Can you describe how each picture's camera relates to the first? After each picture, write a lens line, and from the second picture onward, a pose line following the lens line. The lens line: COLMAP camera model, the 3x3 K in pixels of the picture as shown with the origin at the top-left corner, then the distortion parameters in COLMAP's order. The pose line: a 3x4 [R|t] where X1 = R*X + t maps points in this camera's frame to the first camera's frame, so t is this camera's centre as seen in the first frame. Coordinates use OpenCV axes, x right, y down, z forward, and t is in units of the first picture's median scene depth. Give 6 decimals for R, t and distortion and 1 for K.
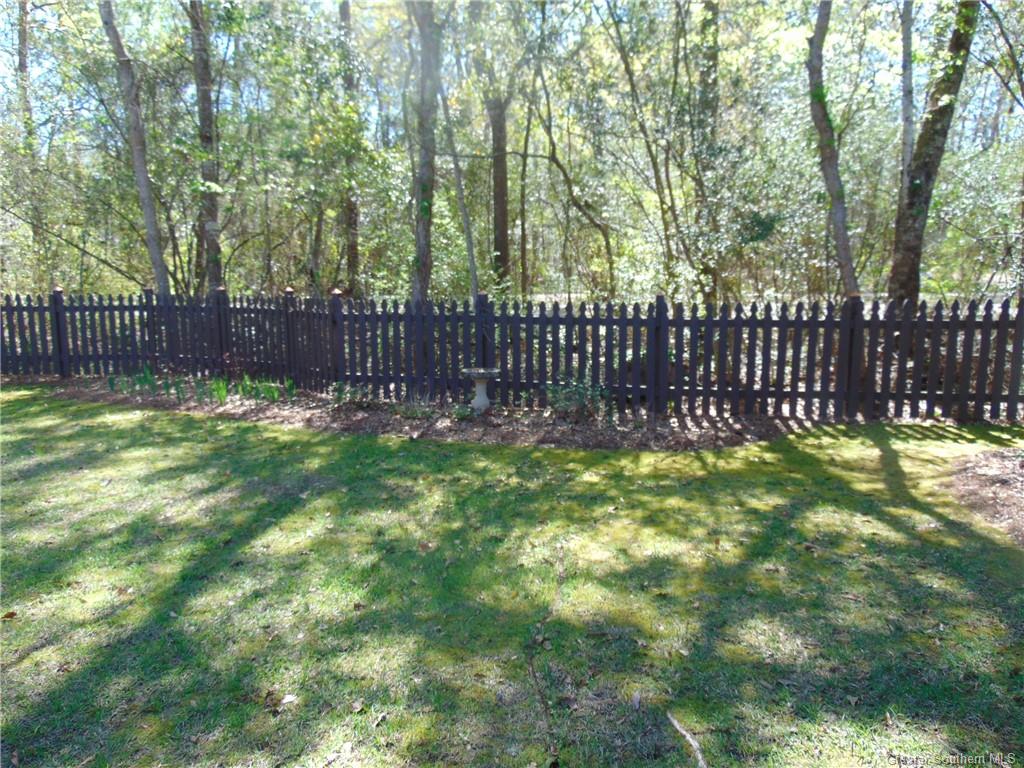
lens RADIAL K [[718.0, 0, 512.0], [0, 718.0, 384.0], [0, 0, 1]] dist [-0.041001, 0.065553]
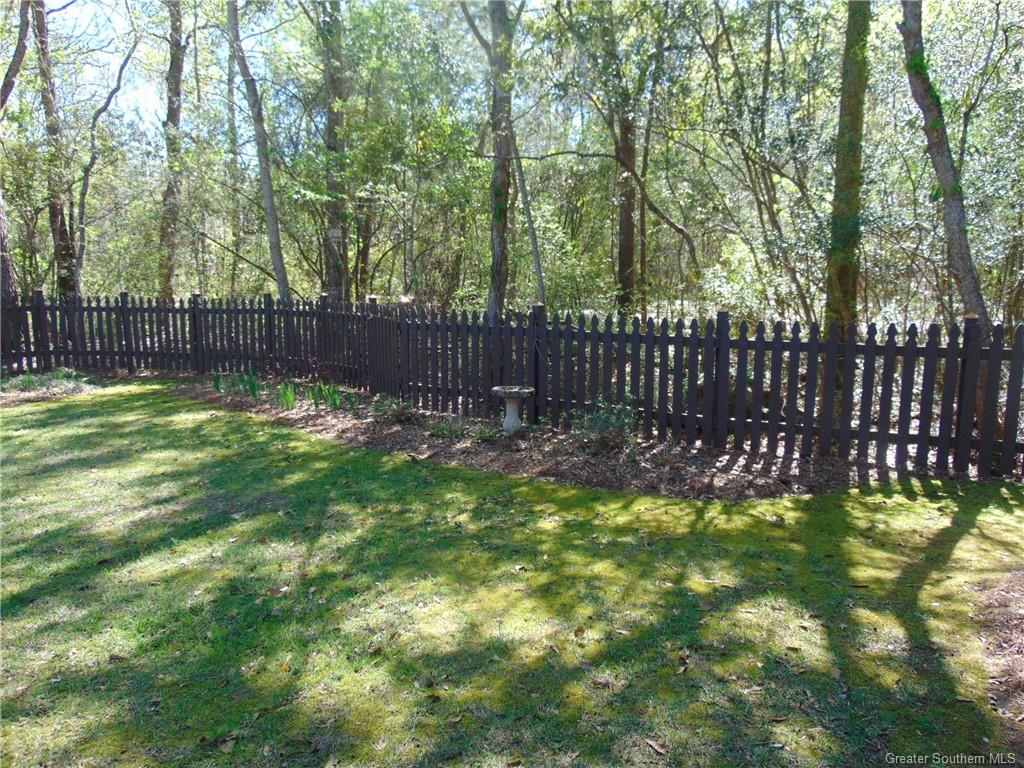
lens RADIAL K [[718.0, 0, 512.0], [0, 718.0, 384.0], [0, 0, 1]] dist [-0.041001, 0.065553]
pose [[0.963255, 0.046775, -0.264483, 0.347256], [-0.048276, 0.998834, 0.000827, -0.046816], [0.264213, 0.011971, 0.964390, 0.164626]]
